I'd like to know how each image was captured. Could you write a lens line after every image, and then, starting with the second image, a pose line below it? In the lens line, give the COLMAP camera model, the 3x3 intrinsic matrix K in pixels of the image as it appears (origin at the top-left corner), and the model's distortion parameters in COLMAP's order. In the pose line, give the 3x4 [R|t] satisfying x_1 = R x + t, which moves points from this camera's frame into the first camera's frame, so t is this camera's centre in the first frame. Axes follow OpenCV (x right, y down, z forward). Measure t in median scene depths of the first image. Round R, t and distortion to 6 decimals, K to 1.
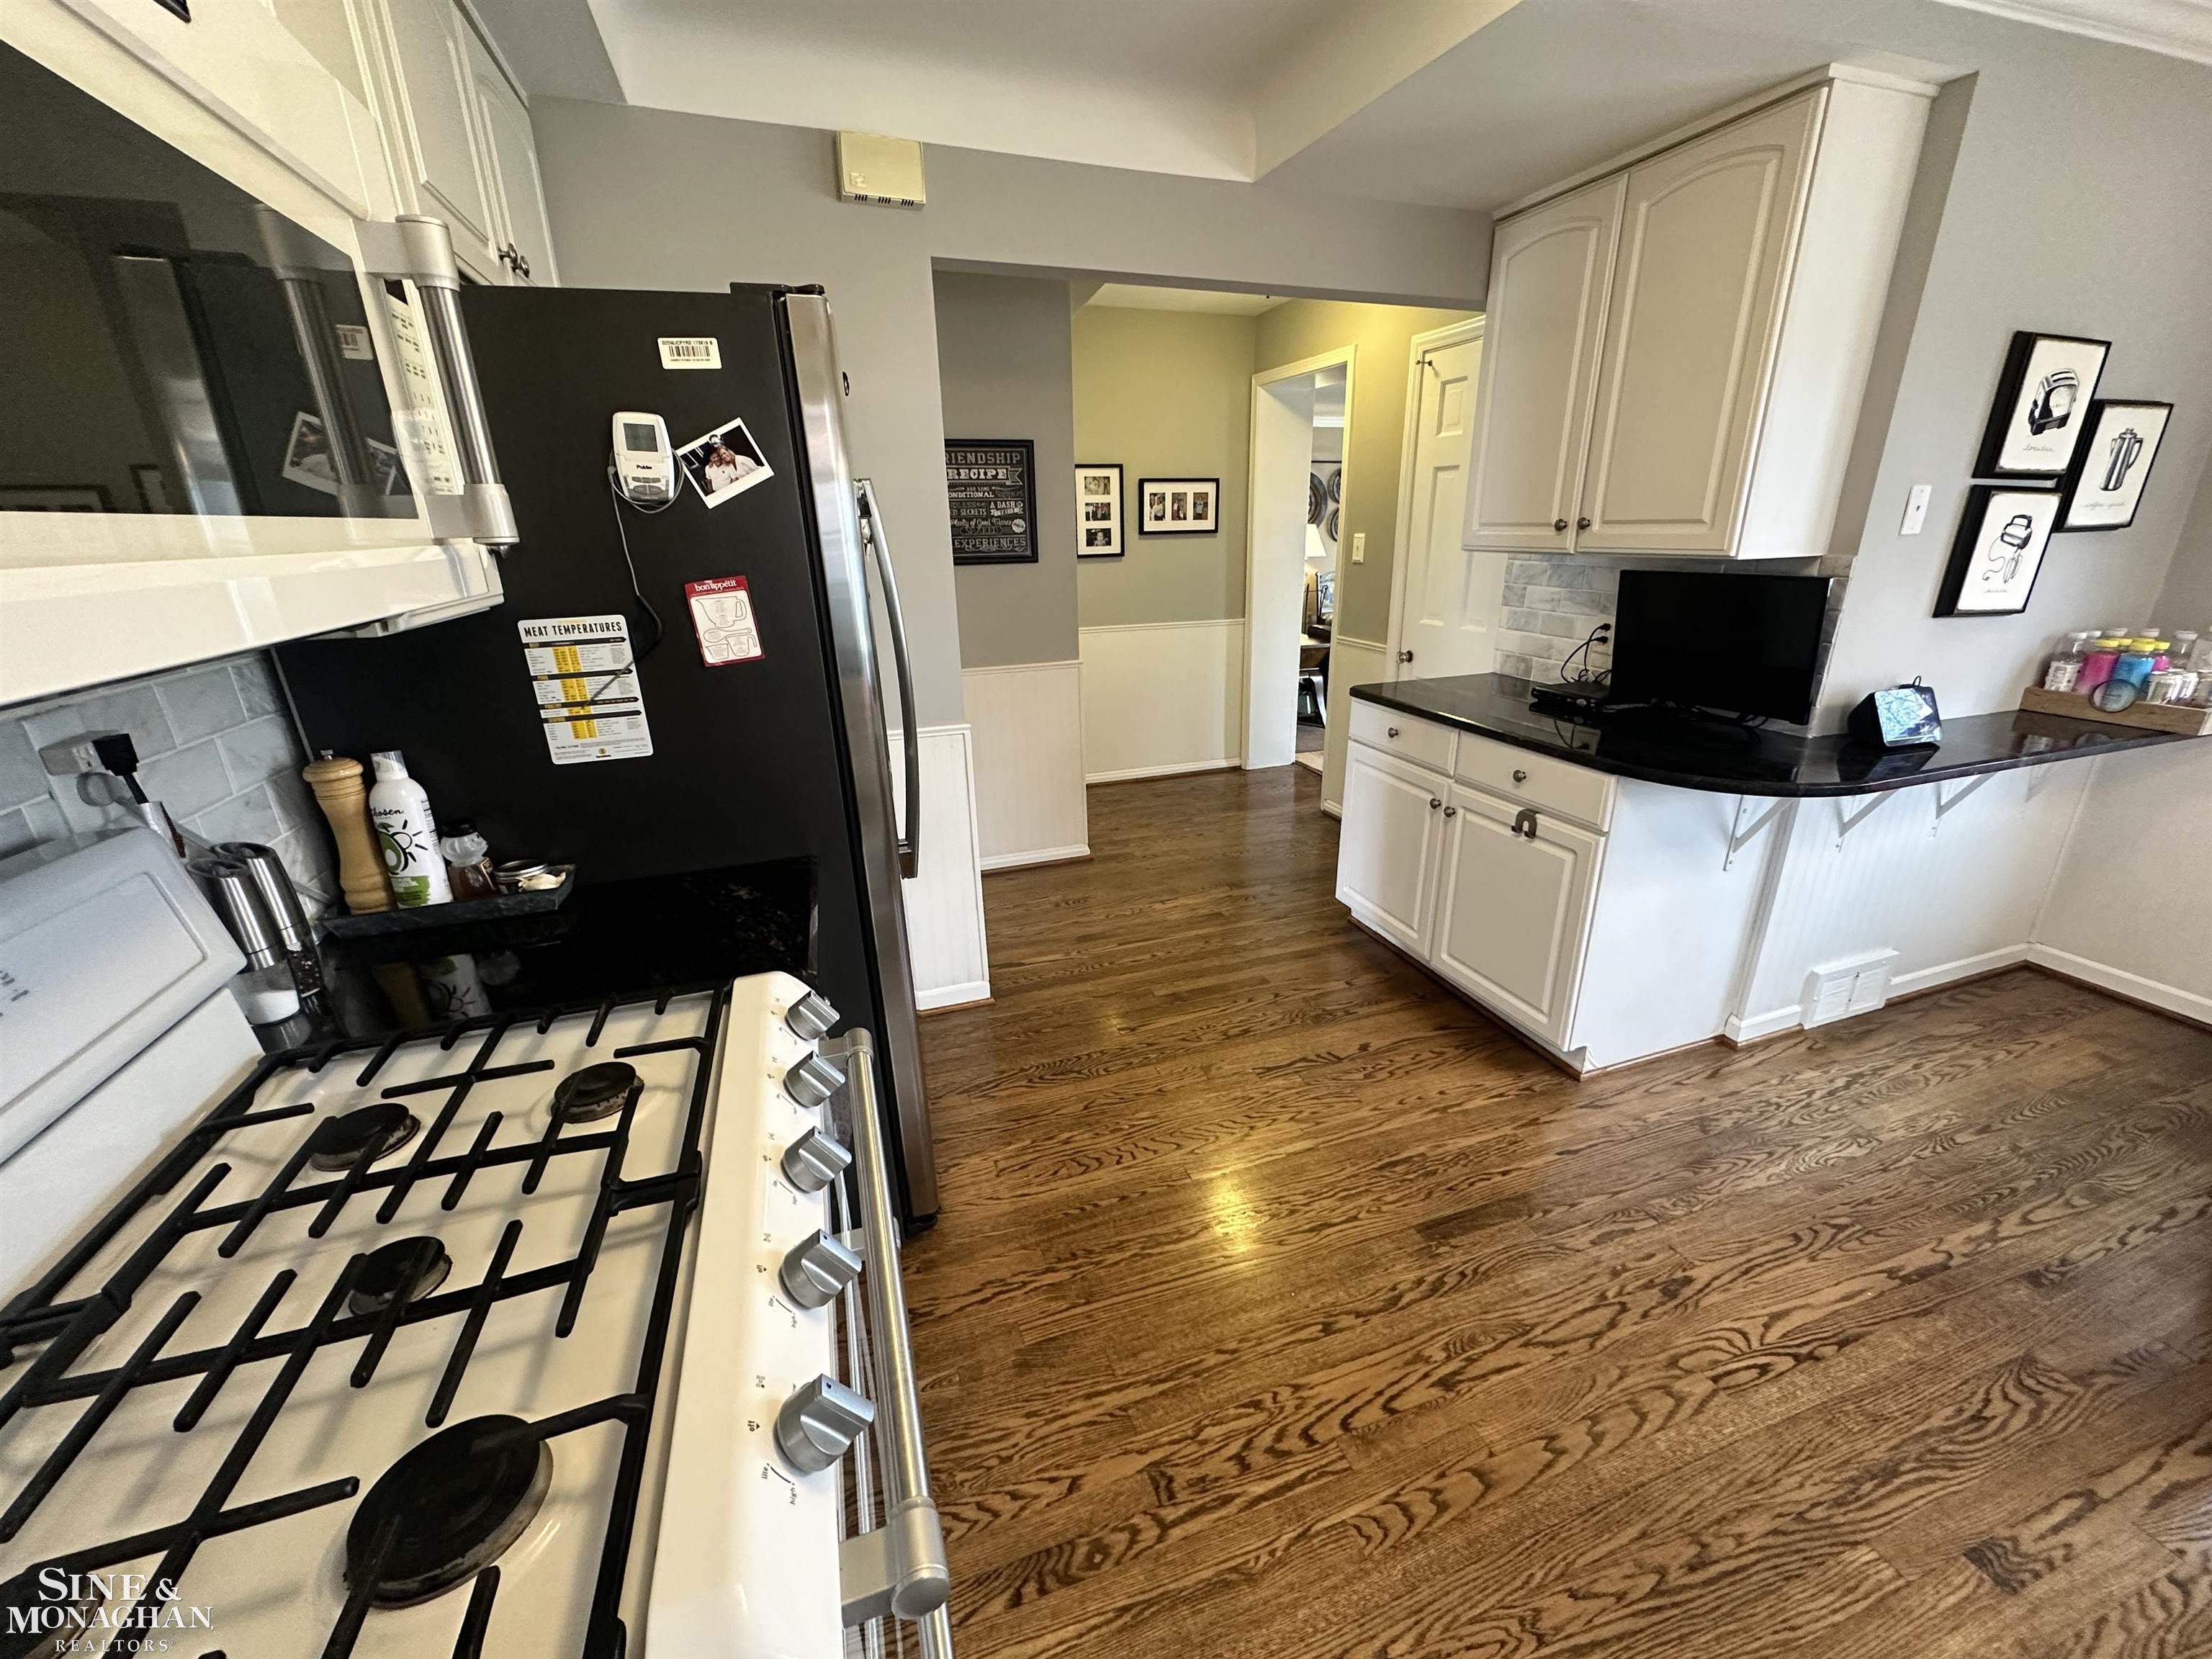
lens RADIAL K [[885.0, 0, 1116.1], [0, 885.0, 829.9], [0, 0, 1]] dist [0.001806, 0.000372]
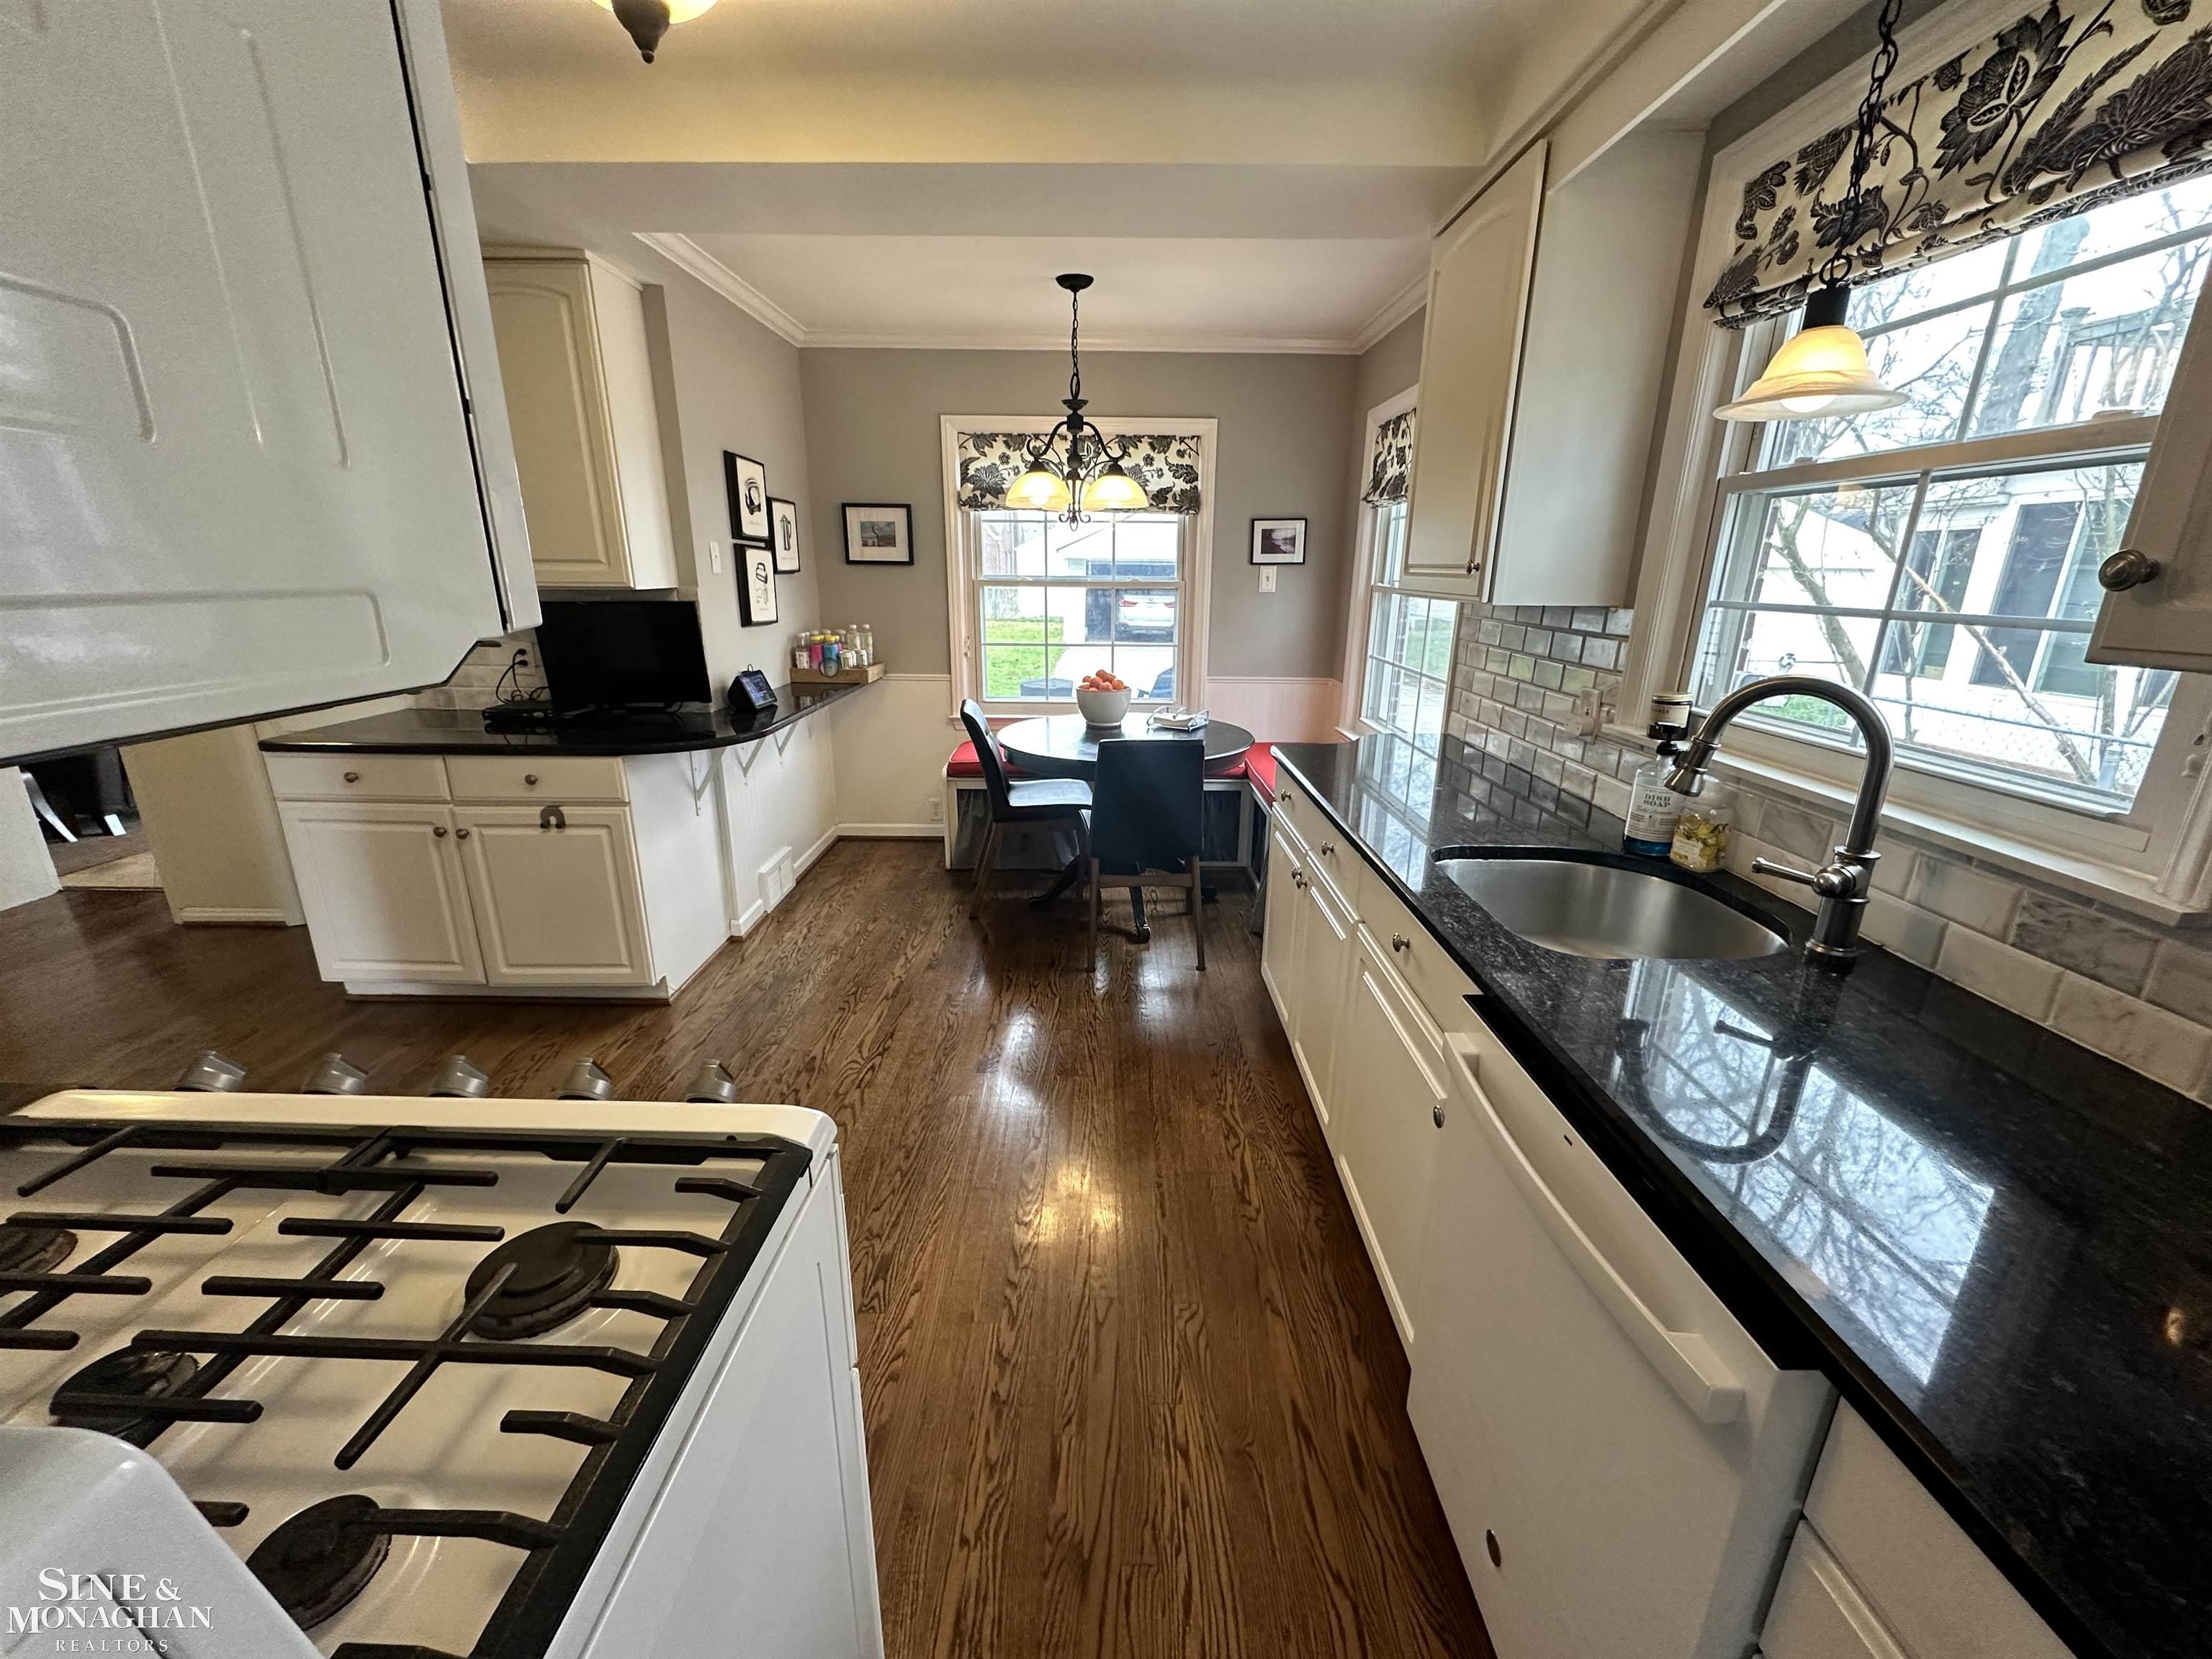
lens RADIAL K [[885.0, 0, 1095.0], [0, 885.0, 829.2], [0, 0, 1]] dist [0.001806, 0.000372]
pose [[0.342308, -0.249124, 0.905959, -0.337504], [0.298299, 0.943141, 0.146639, 0.047495], [-0.890979, 0.220051, 0.397158, -0.079174]]
